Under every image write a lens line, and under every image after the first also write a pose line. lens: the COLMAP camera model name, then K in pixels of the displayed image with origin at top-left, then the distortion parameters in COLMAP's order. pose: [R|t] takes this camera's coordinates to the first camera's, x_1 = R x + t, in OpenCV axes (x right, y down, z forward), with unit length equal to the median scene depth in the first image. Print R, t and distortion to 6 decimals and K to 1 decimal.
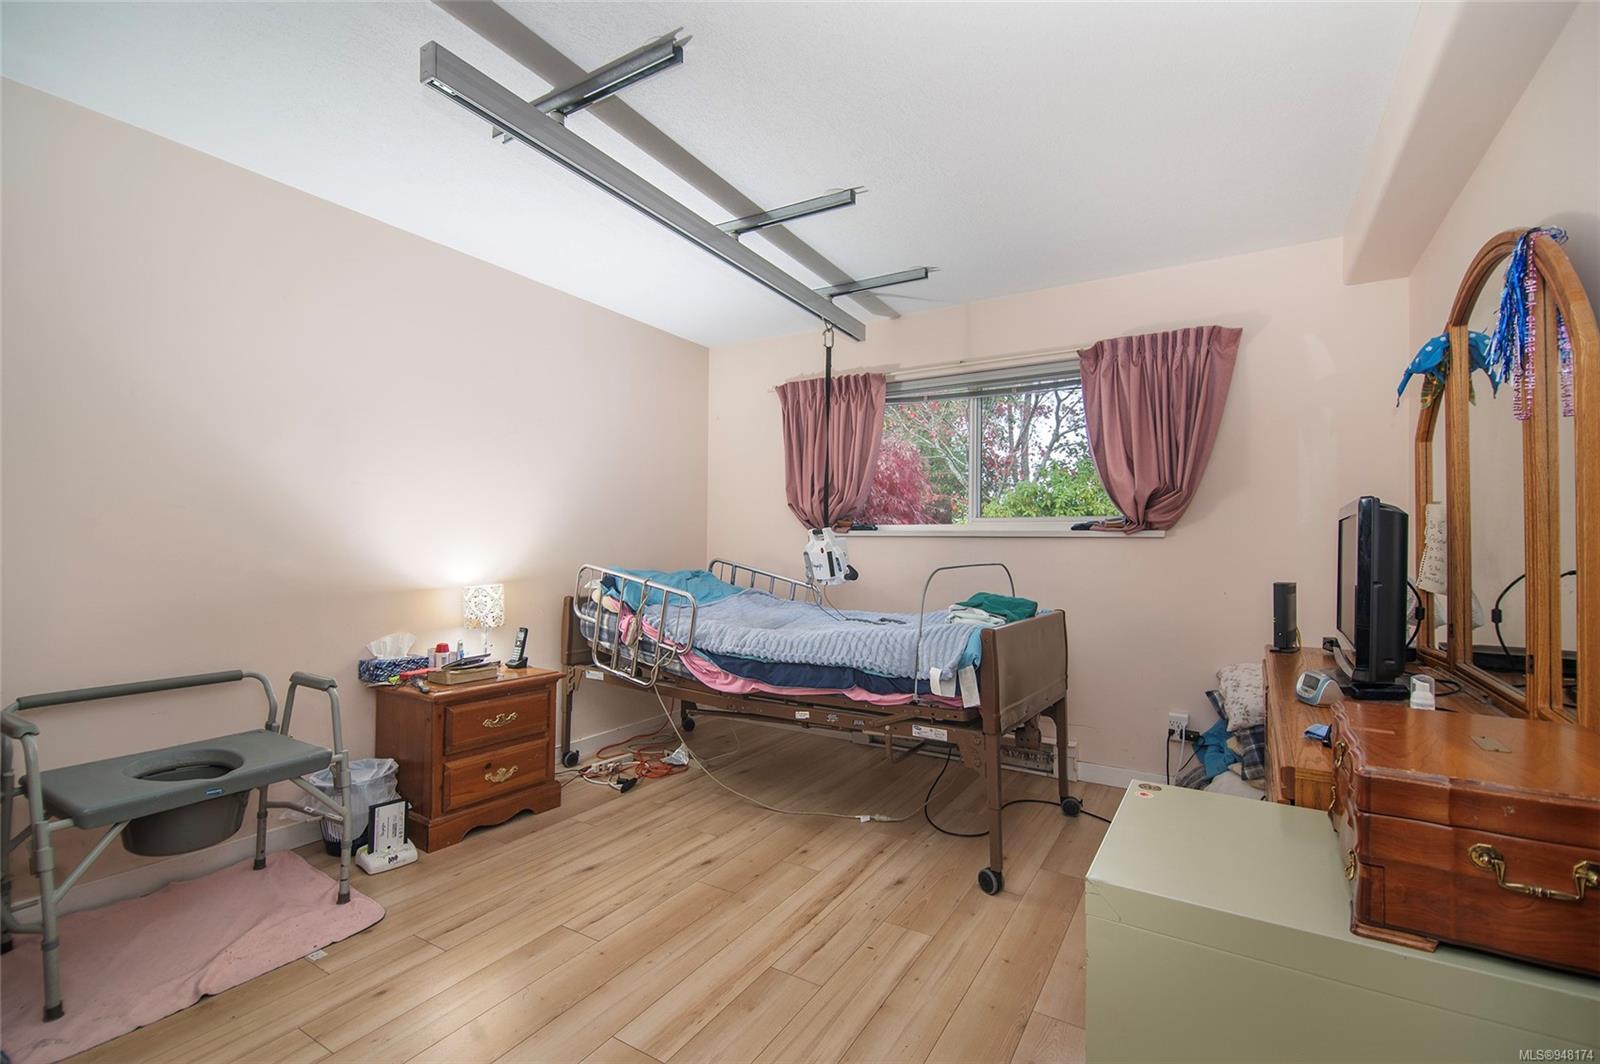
lens RADIAL K [[722.9, 0, 797.5], [0, 722.9, 544.0], [0, 0, 1]] dist [0.005493, 0.000135]
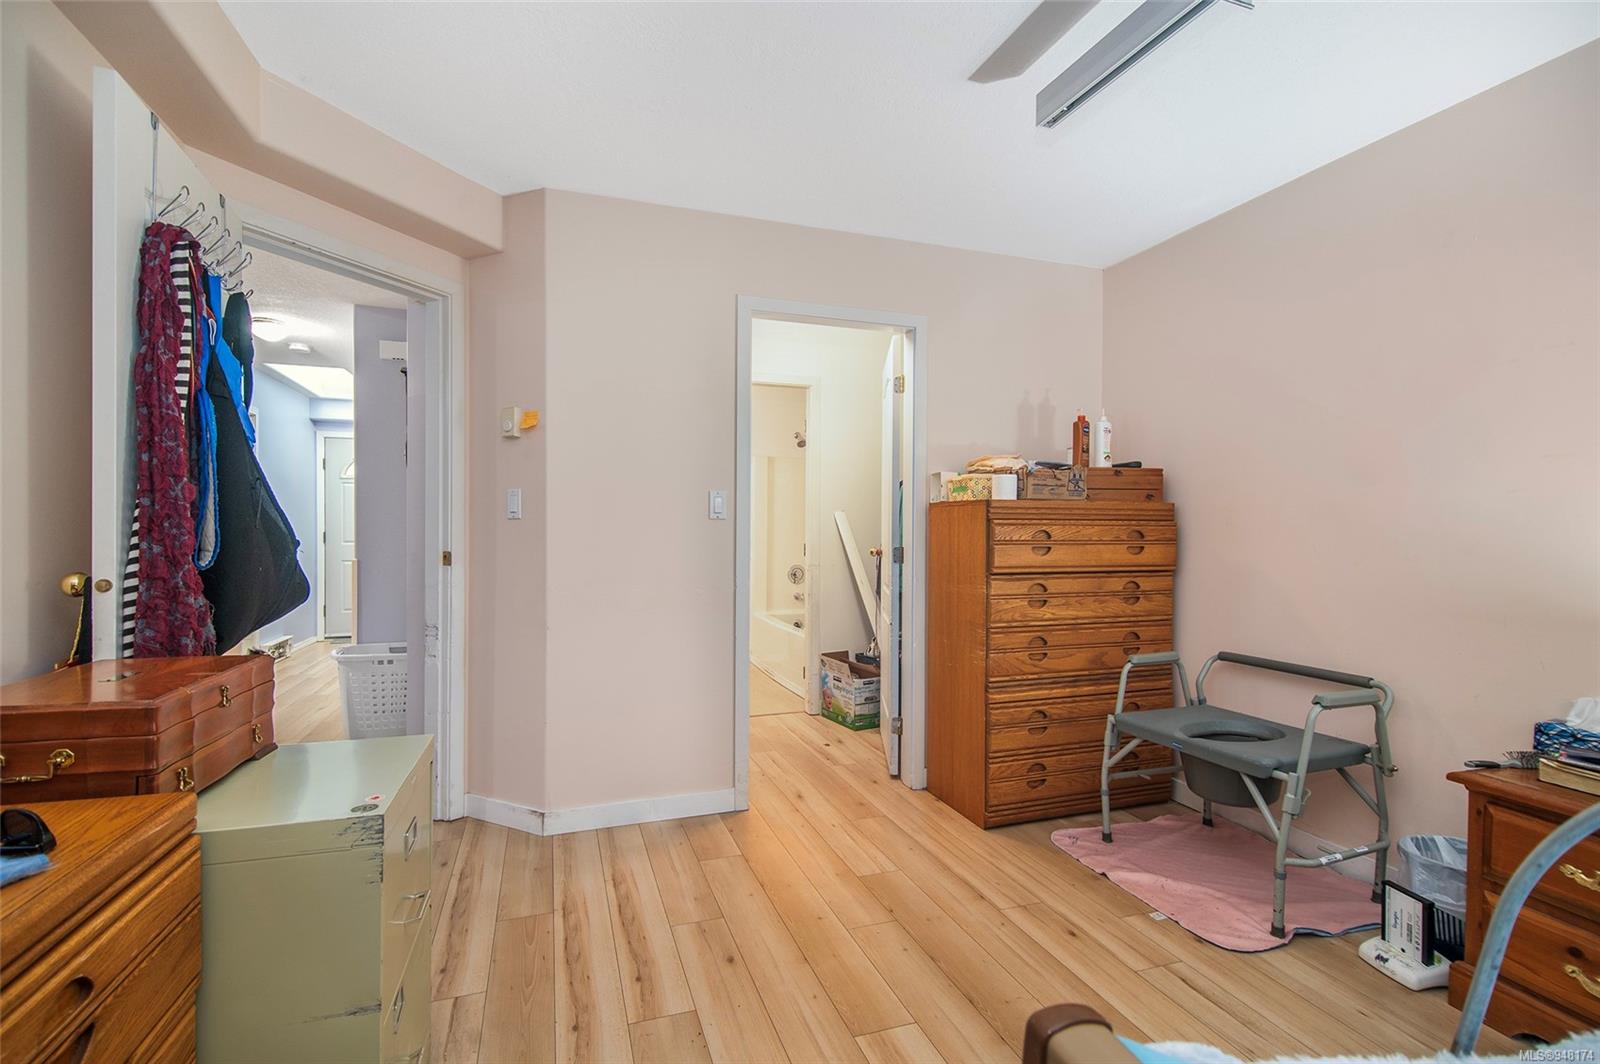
lens RADIAL K [[722.9, 0, 798.6], [0, 722.9, 523.5], [0, 0, 1]] dist [0.005493, 0.000135]
pose [[-0.638807, -0.015670, -0.769208, 0.521032], [-0.005622, 0.999861, -0.015700, -0.013142], [0.769347, -0.005705, -0.638806, 1.213317]]
